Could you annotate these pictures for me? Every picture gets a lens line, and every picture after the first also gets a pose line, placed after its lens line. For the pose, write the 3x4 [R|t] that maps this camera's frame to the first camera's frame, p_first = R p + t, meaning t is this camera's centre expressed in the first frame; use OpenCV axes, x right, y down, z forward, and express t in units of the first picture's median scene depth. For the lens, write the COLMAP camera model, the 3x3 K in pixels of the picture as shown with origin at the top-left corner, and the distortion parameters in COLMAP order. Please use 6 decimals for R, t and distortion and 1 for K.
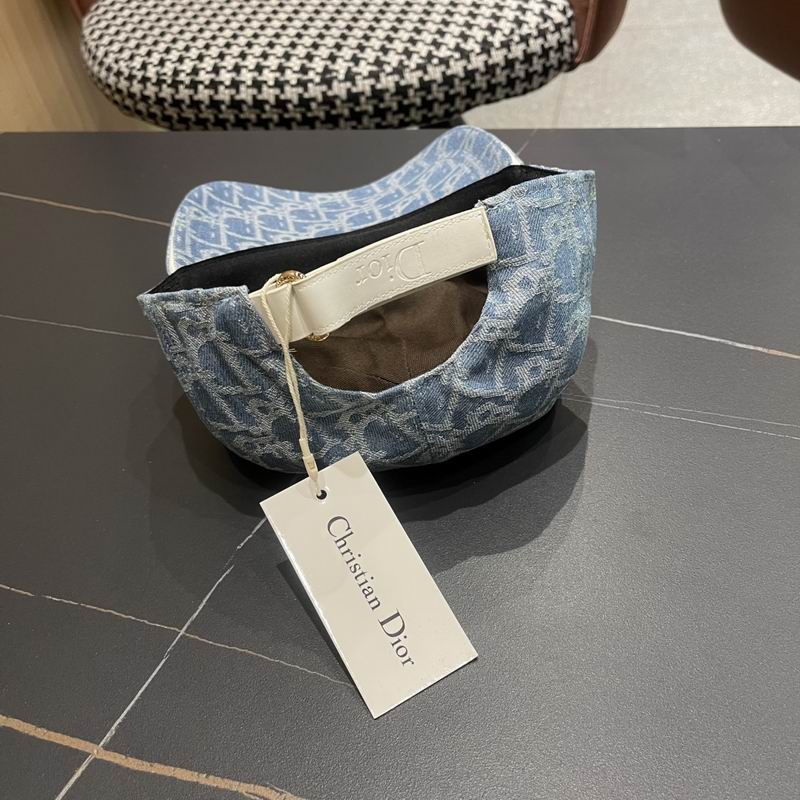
lens RADIAL K [[832.8, 0, 402.0], [0, 832.8, 409.7], [0, 0, 1]] dist [0.016945, 0.000000]
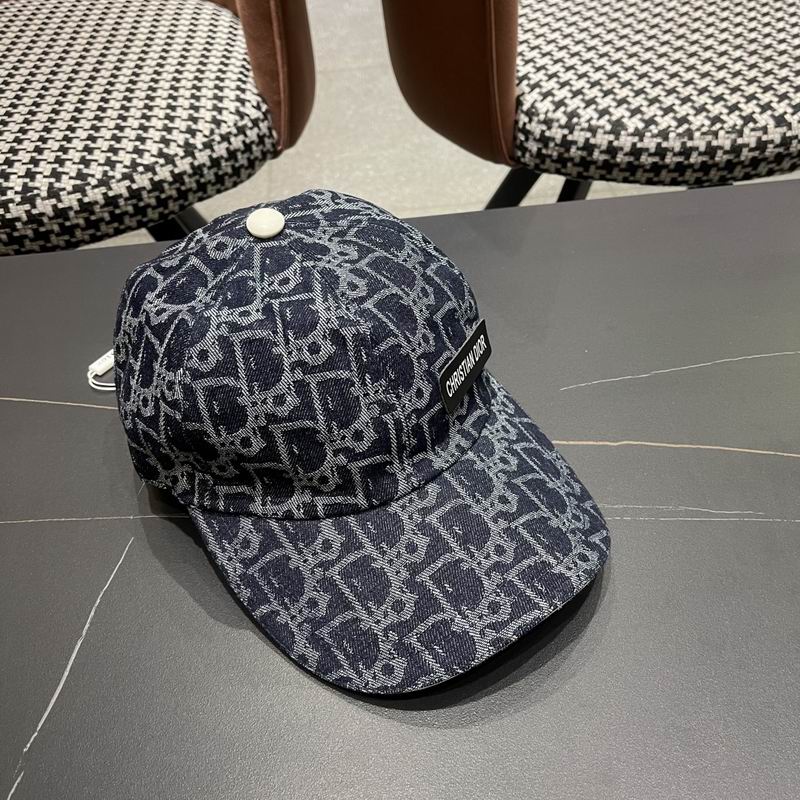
lens RADIAL K [[832.8, 0, 403.8], [0, 832.8, 403.6], [0, 0, 1]] dist [0.016945, 0.000000]
pose [[0.945381, -0.173688, 0.275838, 0.012578], [0.178865, 0.983852, 0.006482, -0.085423], [-0.272510, 0.043210, 0.961182, -0.044387]]
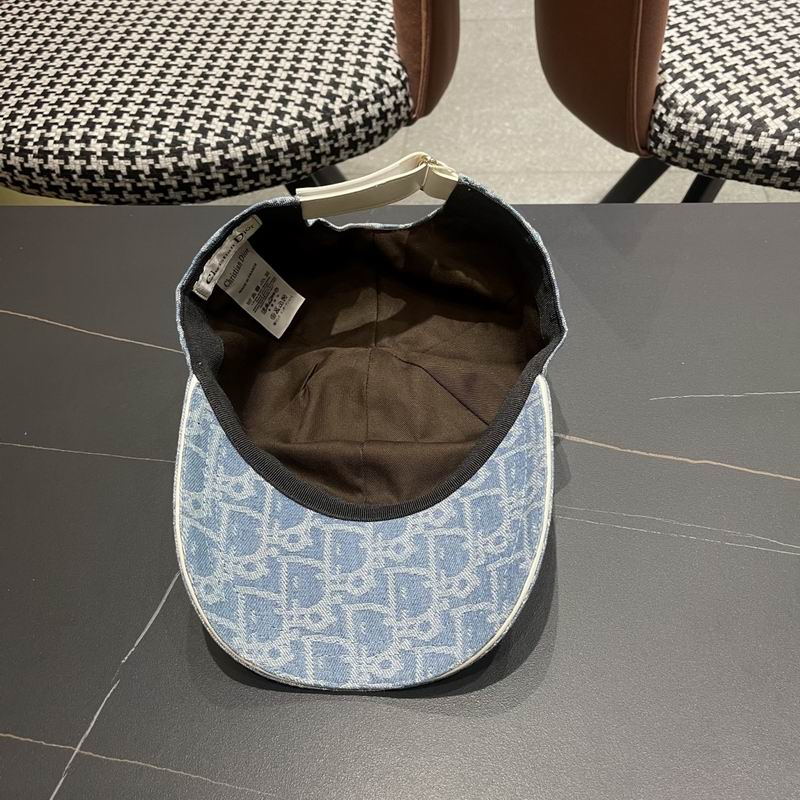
lens RADIAL K [[832.8, 0, 403.4], [0, 832.8, 400.7], [0, 0, 1]] dist [0.016945, 0.000000]
pose [[0.988412, -0.067507, 0.135961, 0.026922], [0.060427, 0.996625, 0.055554, -0.121154], [-0.139253, -0.046695, 0.989155, -0.086087]]
